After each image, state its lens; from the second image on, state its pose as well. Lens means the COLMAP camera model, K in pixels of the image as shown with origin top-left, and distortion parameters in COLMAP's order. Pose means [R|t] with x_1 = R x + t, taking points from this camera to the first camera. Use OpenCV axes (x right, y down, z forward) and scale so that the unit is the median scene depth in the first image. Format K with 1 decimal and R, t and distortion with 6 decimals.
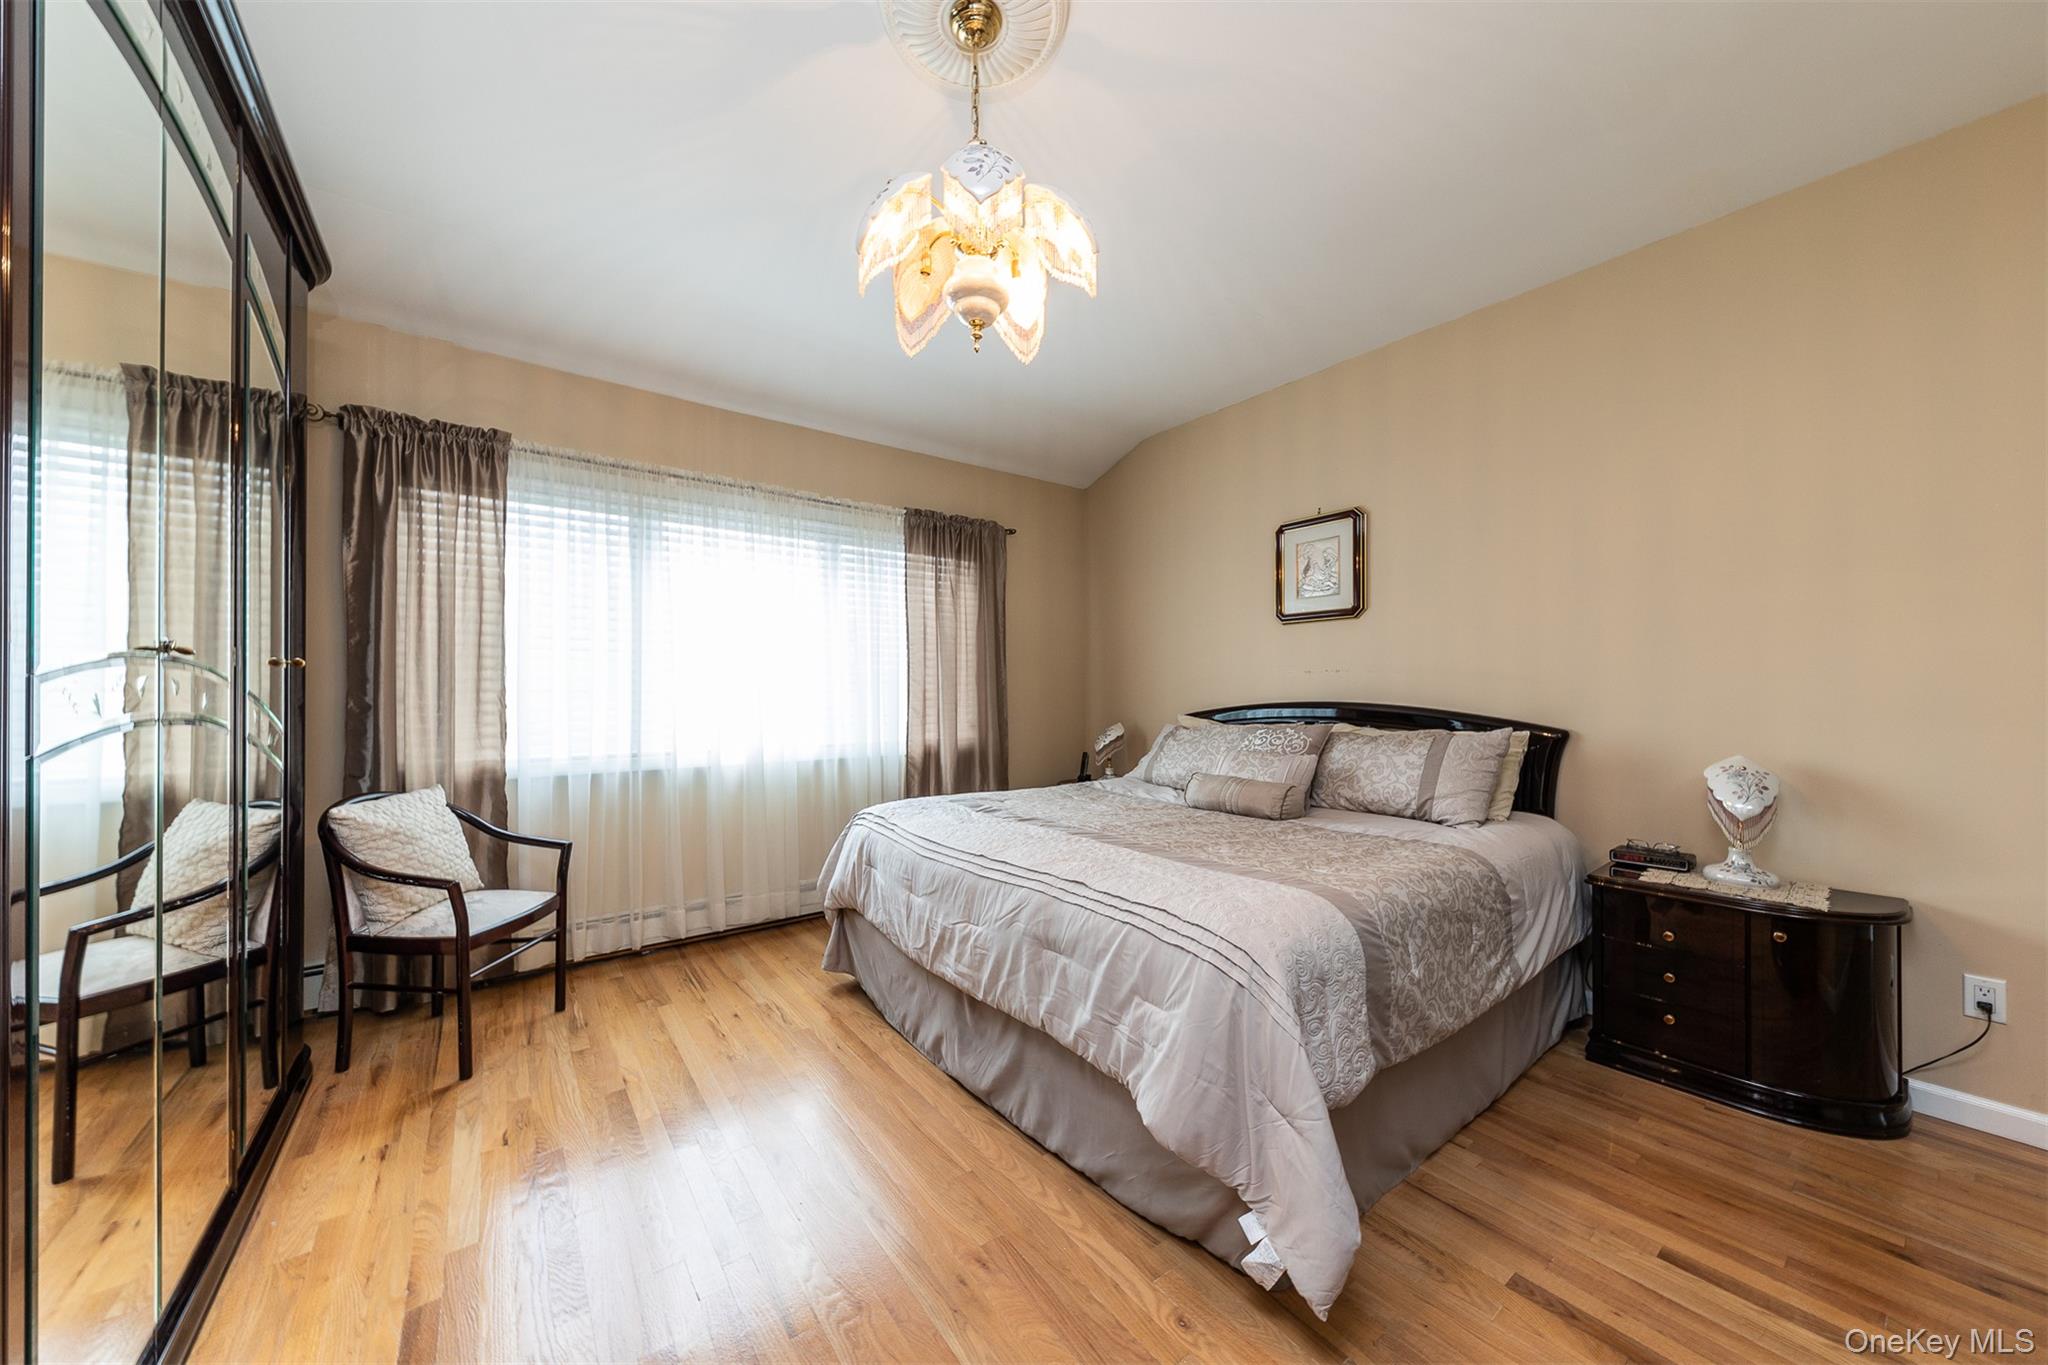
lens RADIAL K [[709.0, 0, 1027.3], [0, 709.0, 685.4], [0, 0, 1]] dist [0.001898, -0.003096]
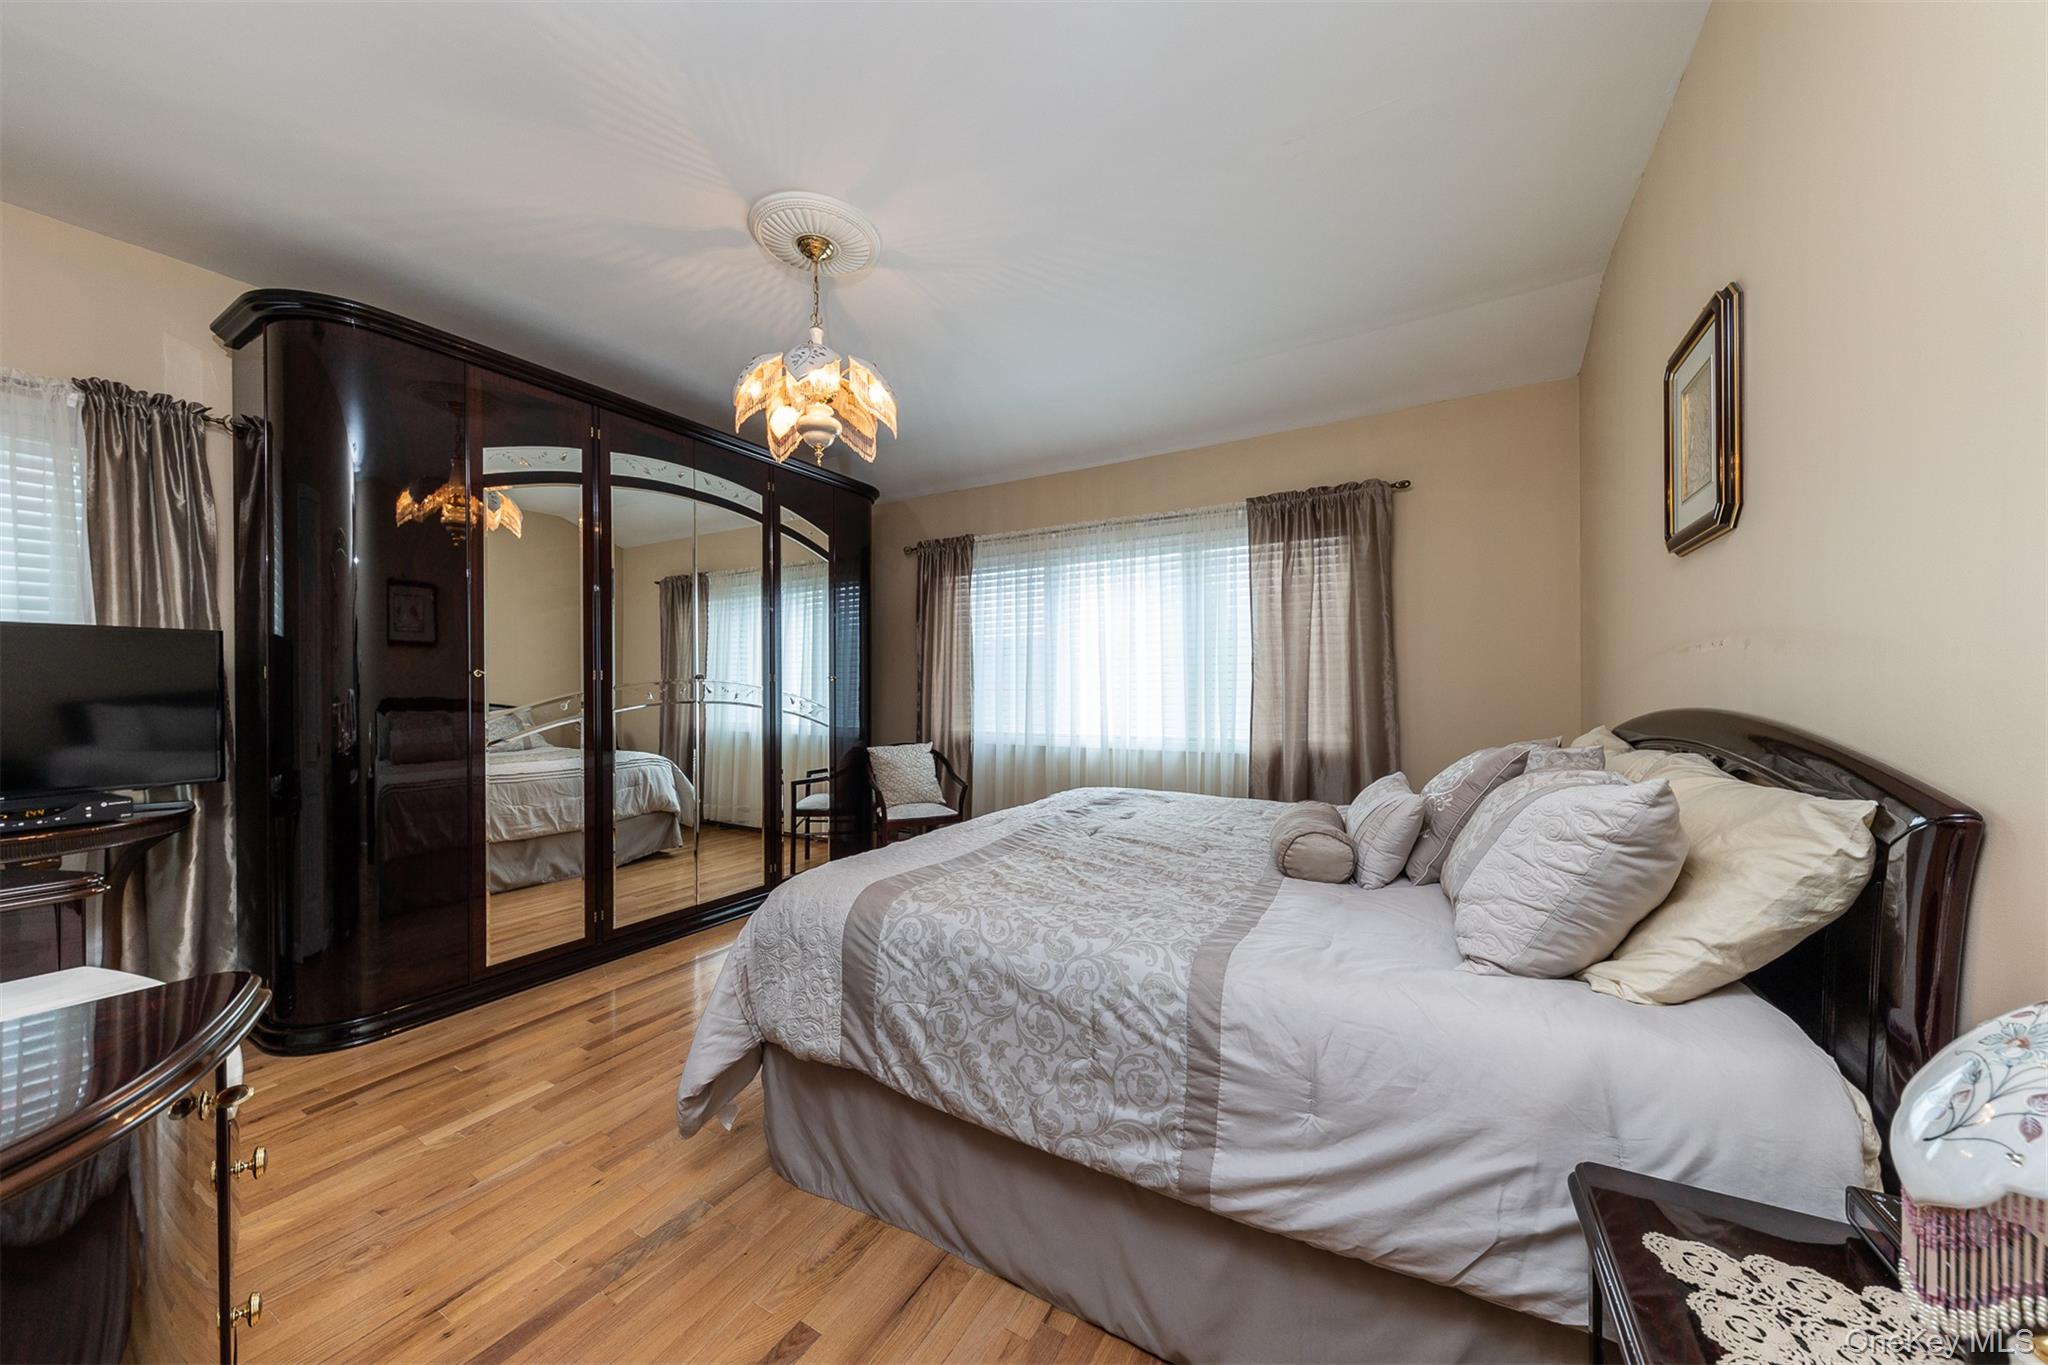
lens RADIAL K [[709.0, 0, 1019.4], [0, 709.0, 692.8], [0, 0, 1]] dist [0.001898, -0.003096]
pose [[0.383036, 0.001228, -0.923733, 0.622769], [0.013826, 0.999879, 0.007062, 0.003088], [0.923630, -0.015476, 0.382973, 0.346933]]
